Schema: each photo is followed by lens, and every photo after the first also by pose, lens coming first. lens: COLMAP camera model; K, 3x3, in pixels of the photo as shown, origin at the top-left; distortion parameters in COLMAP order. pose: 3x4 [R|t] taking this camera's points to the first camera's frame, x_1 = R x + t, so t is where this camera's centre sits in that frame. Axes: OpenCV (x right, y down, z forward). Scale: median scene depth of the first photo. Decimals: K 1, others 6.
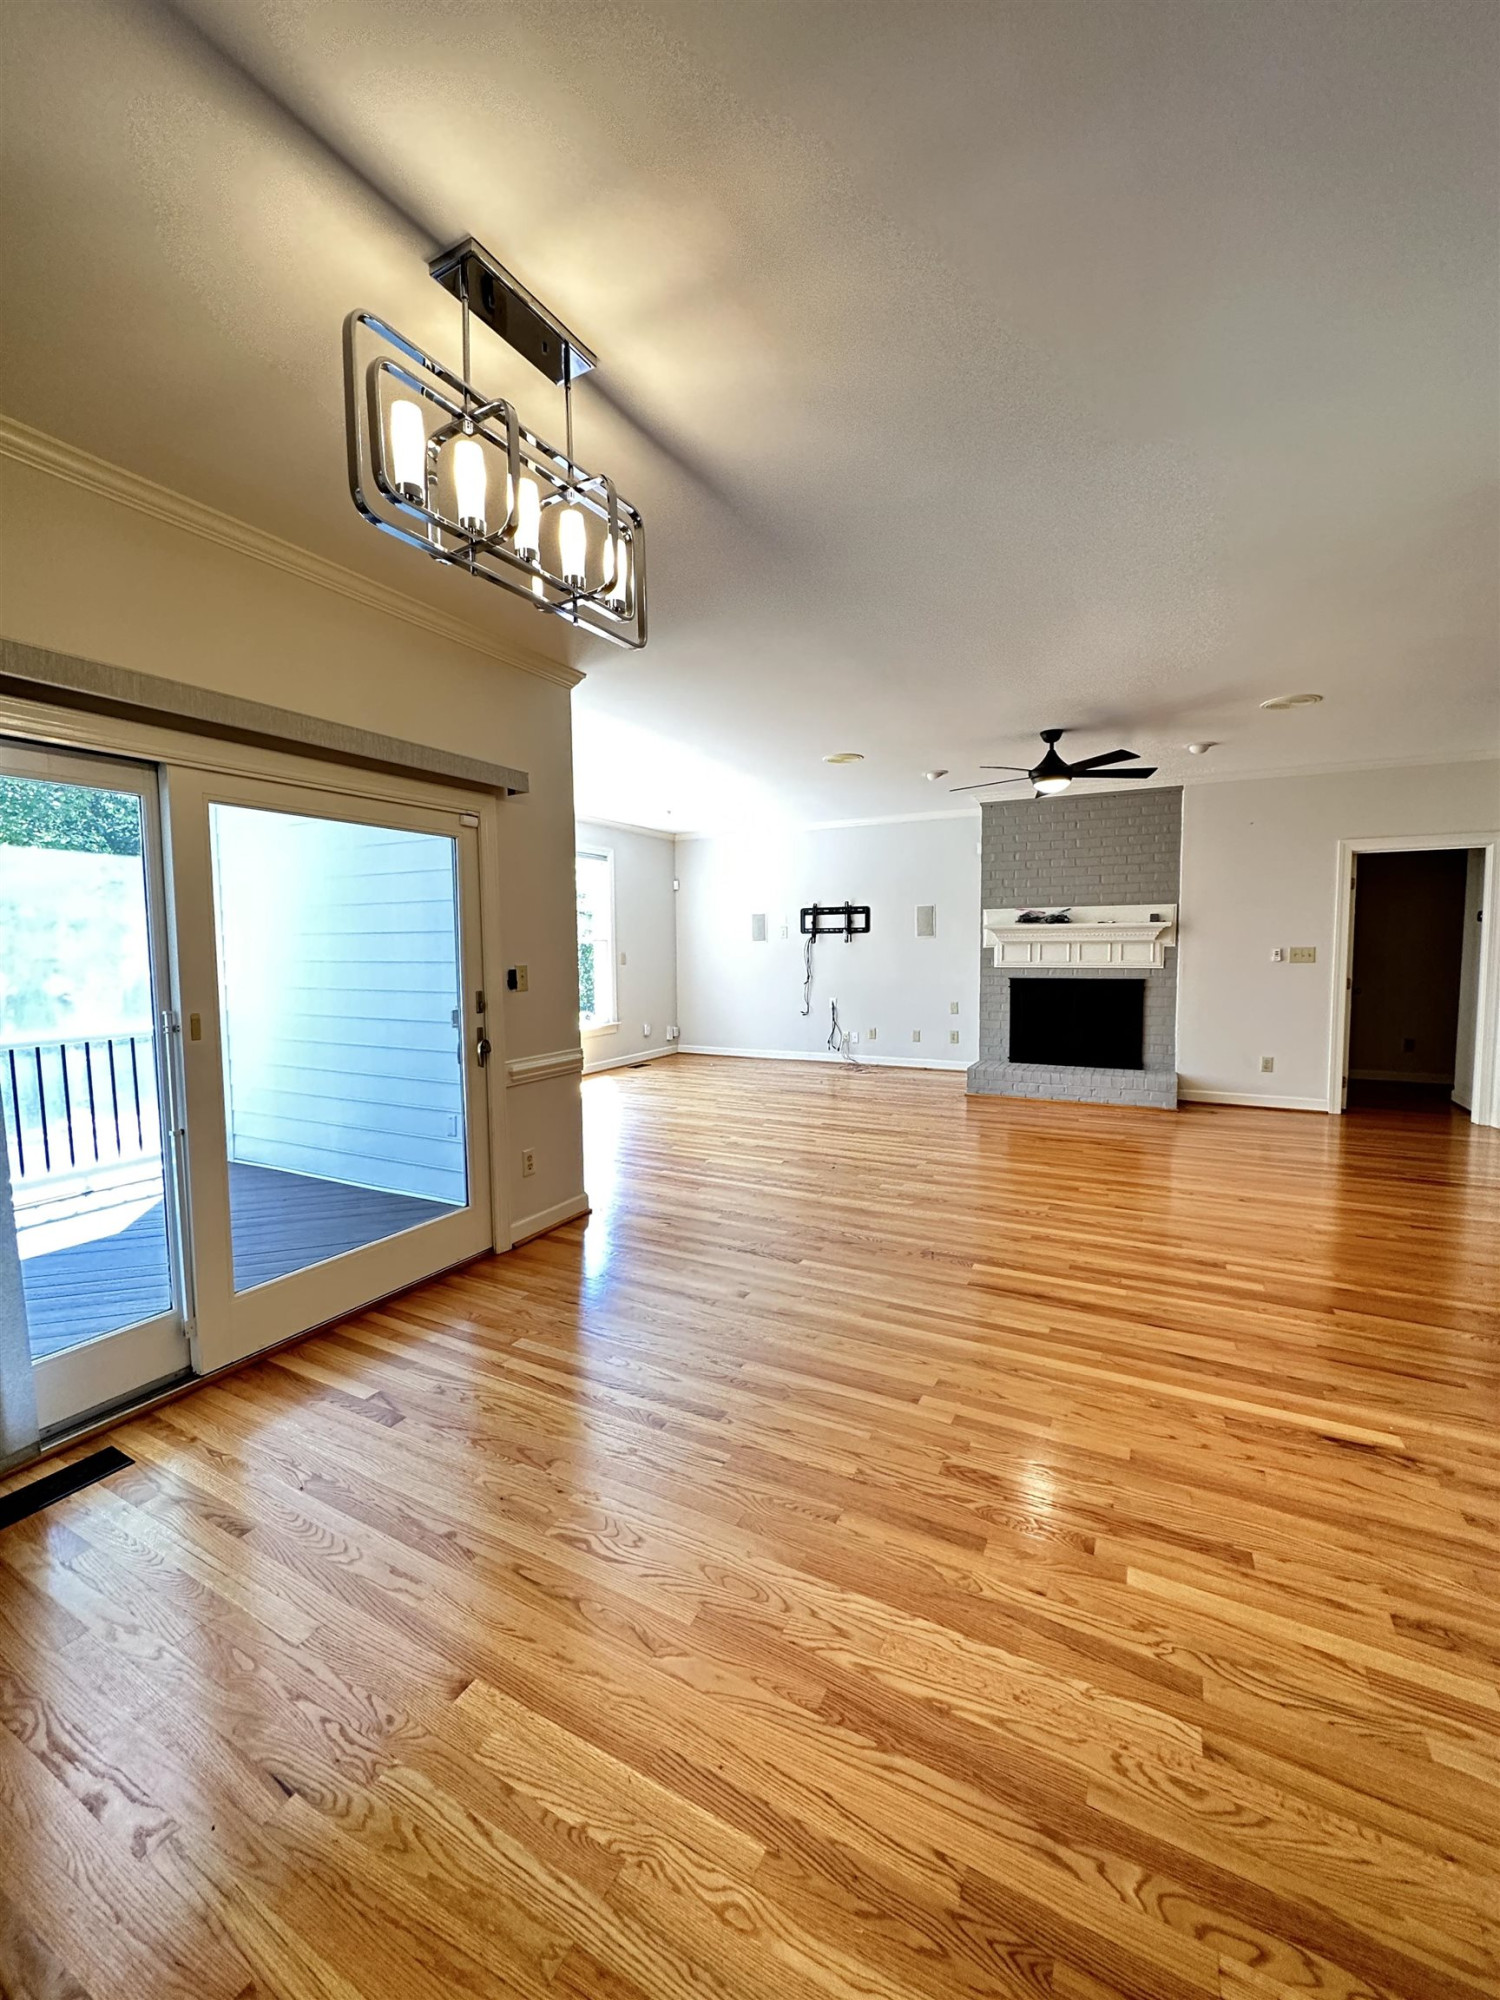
lens RADIAL K [[794.2, 0, 747.9], [0, 794.2, 998.3], [0, 0, 1]] dist [0.000352, 0.000264]
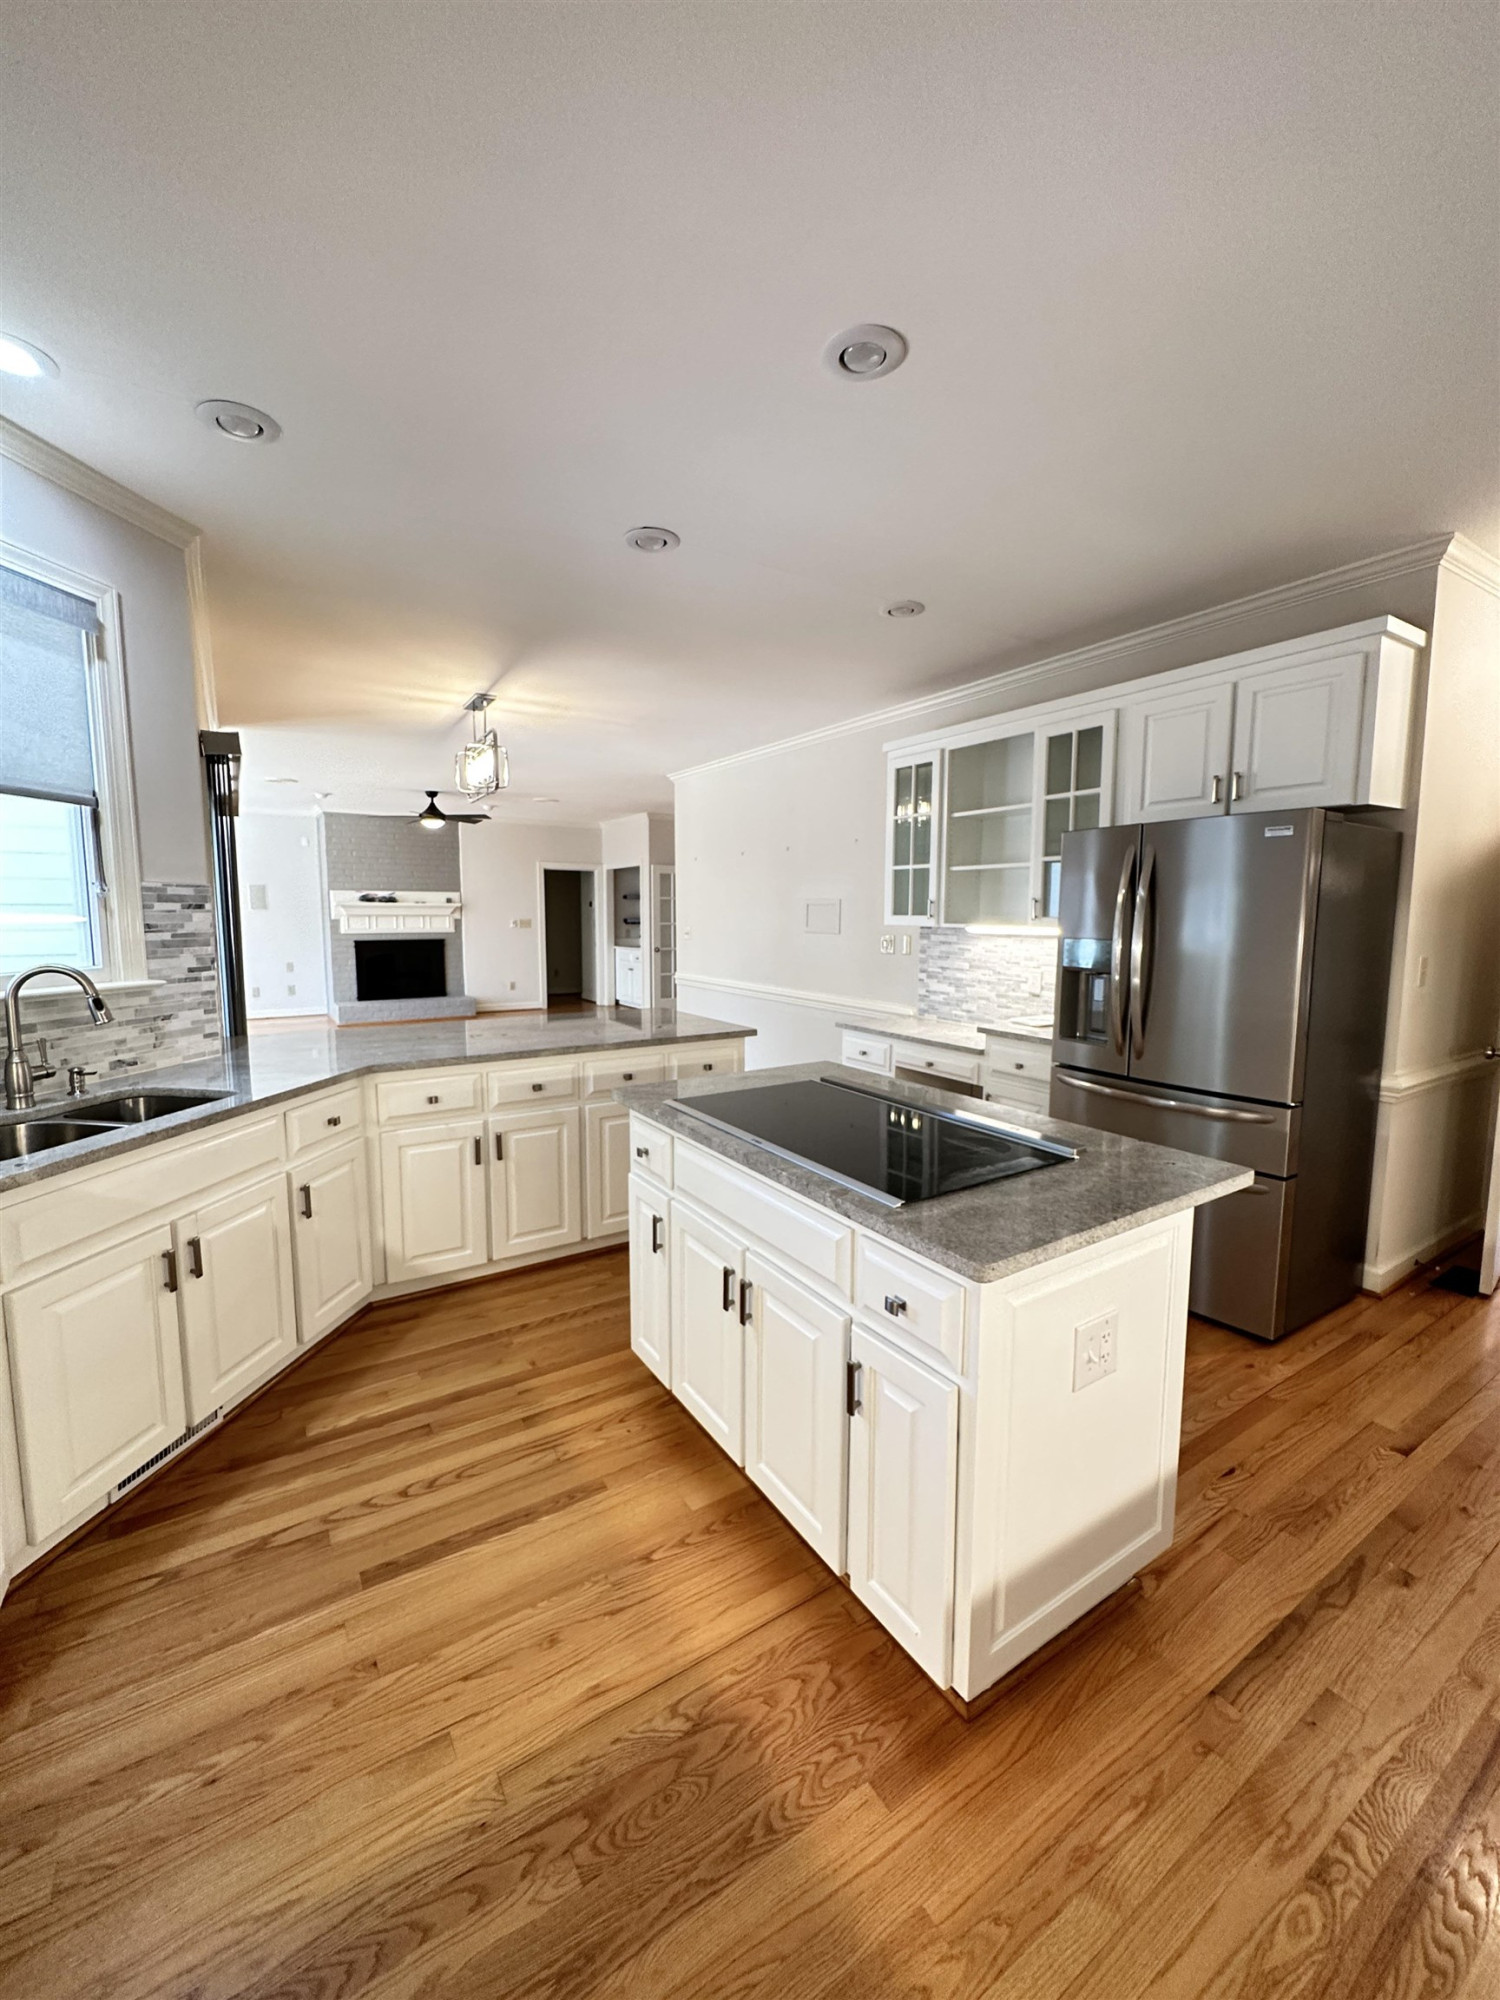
lens RADIAL K [[802.4, 0, 744.1], [0, 802.4, 1001.0], [0, 0, 1]] dist [-0.001220, 0.000277]
pose [[0.497372, -0.085736, 0.863290, -0.577638], [0.053191, 0.996246, 0.068296, 0.020727], [-0.865905, 0.011951, 0.500065, -0.306782]]
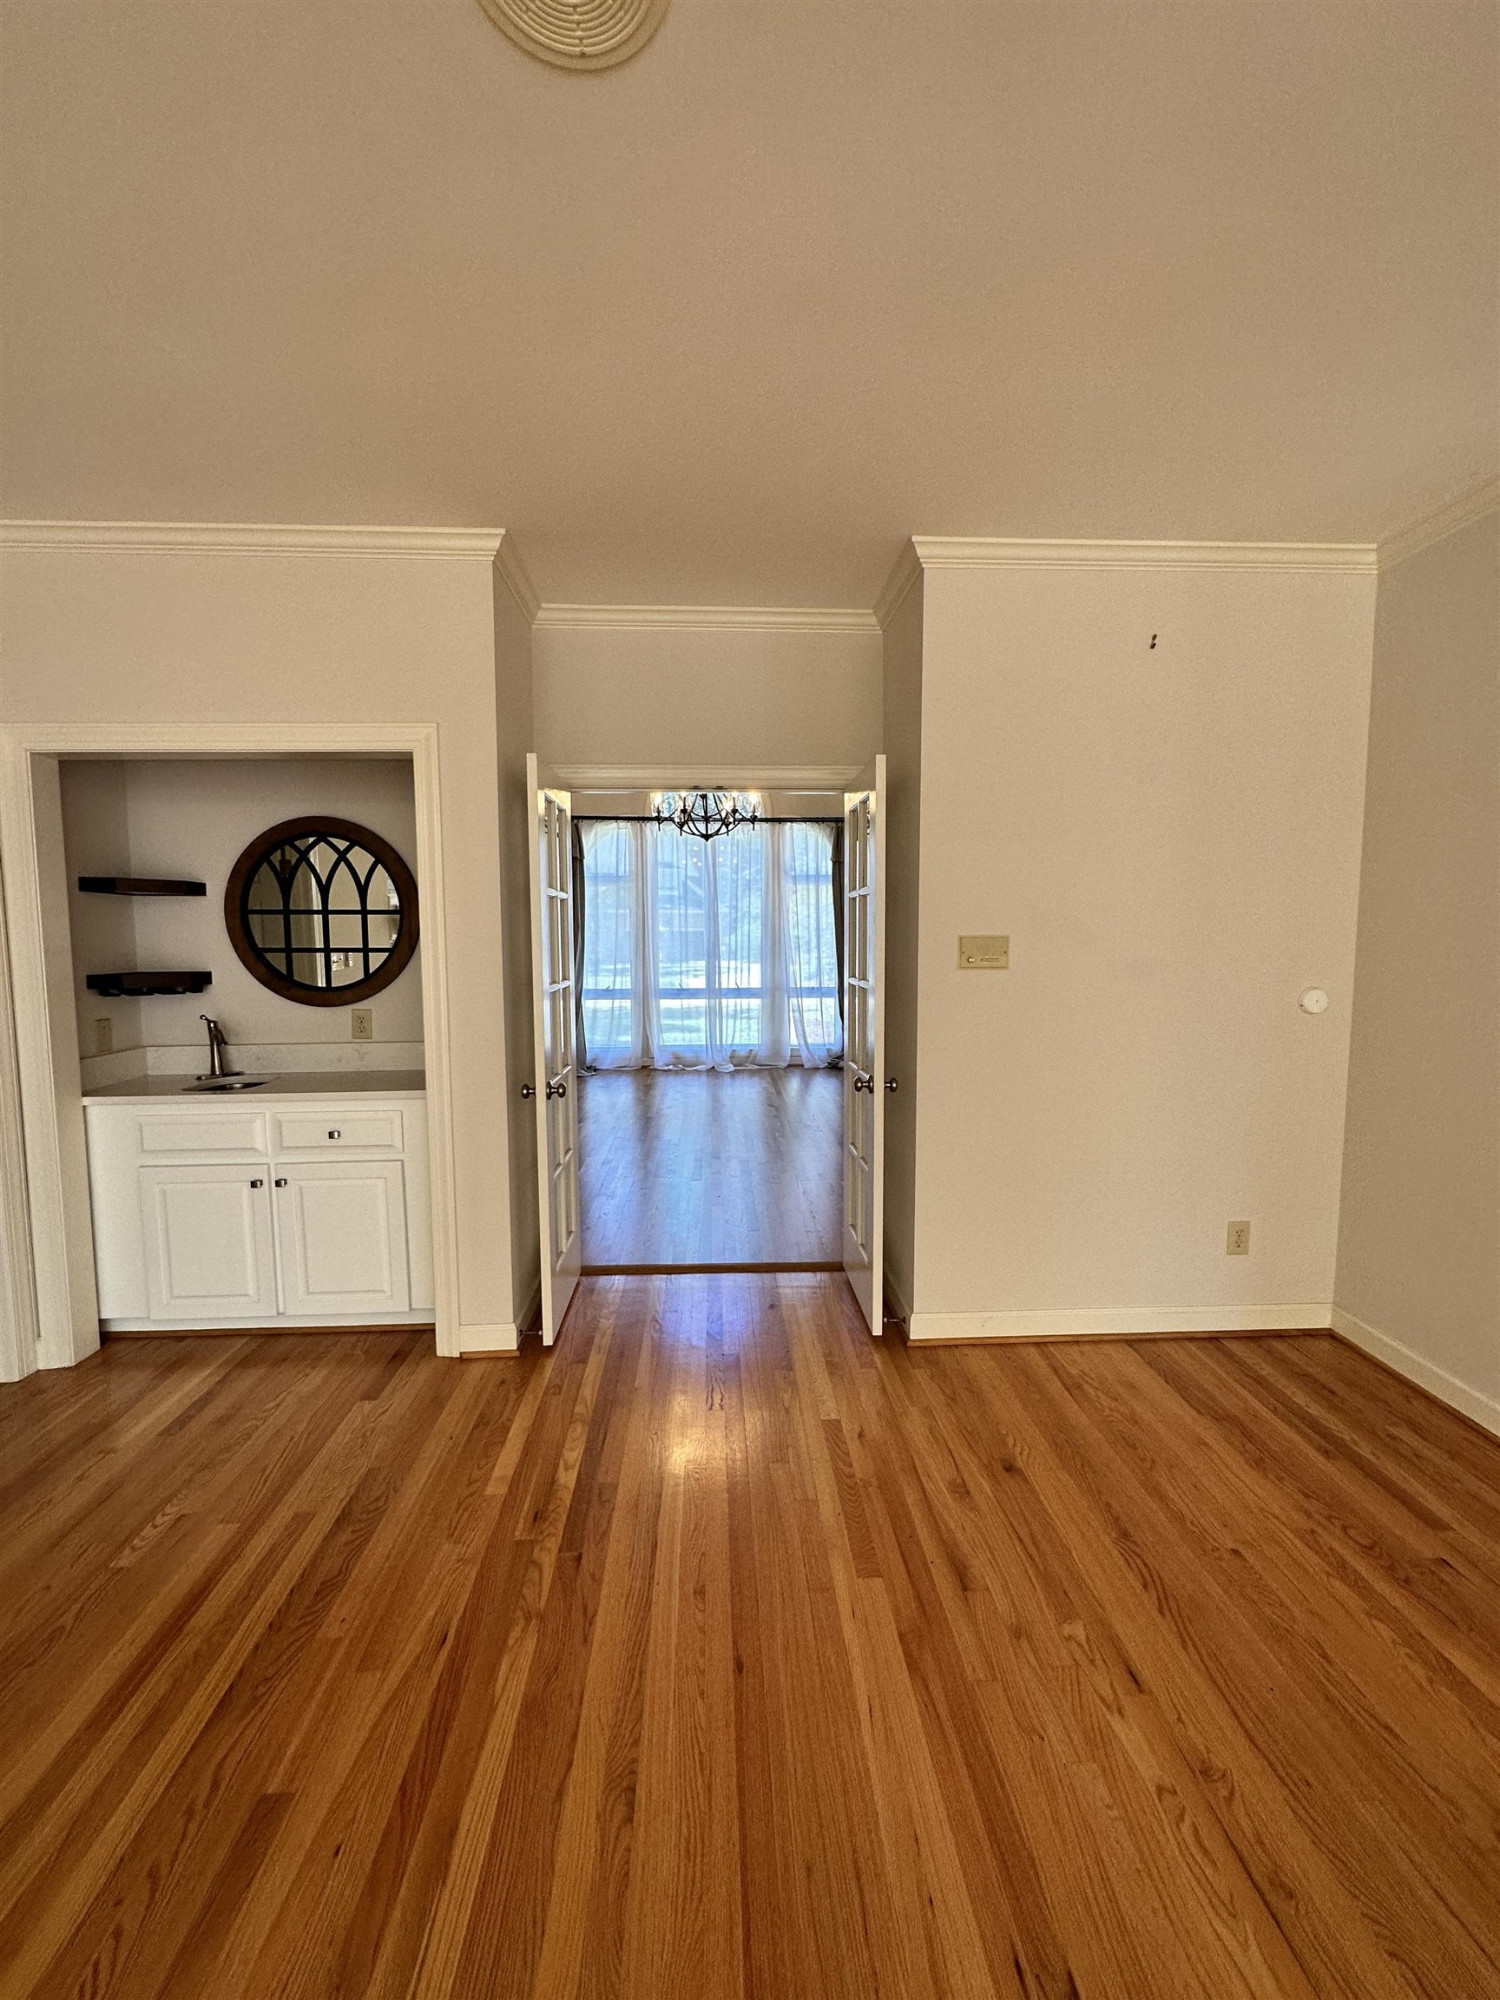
lens RADIAL K [[794.2, 0, 747.9], [0, 794.2, 998.3], [0, 0, 1]] dist [0.000352, 0.000264]
pose [[-0.507728, -0.056768, 0.859645, 0.288870], [0.071222, 0.991645, 0.107550, -0.060922], [-0.858568, 0.115832, -0.499443, 0.704676]]
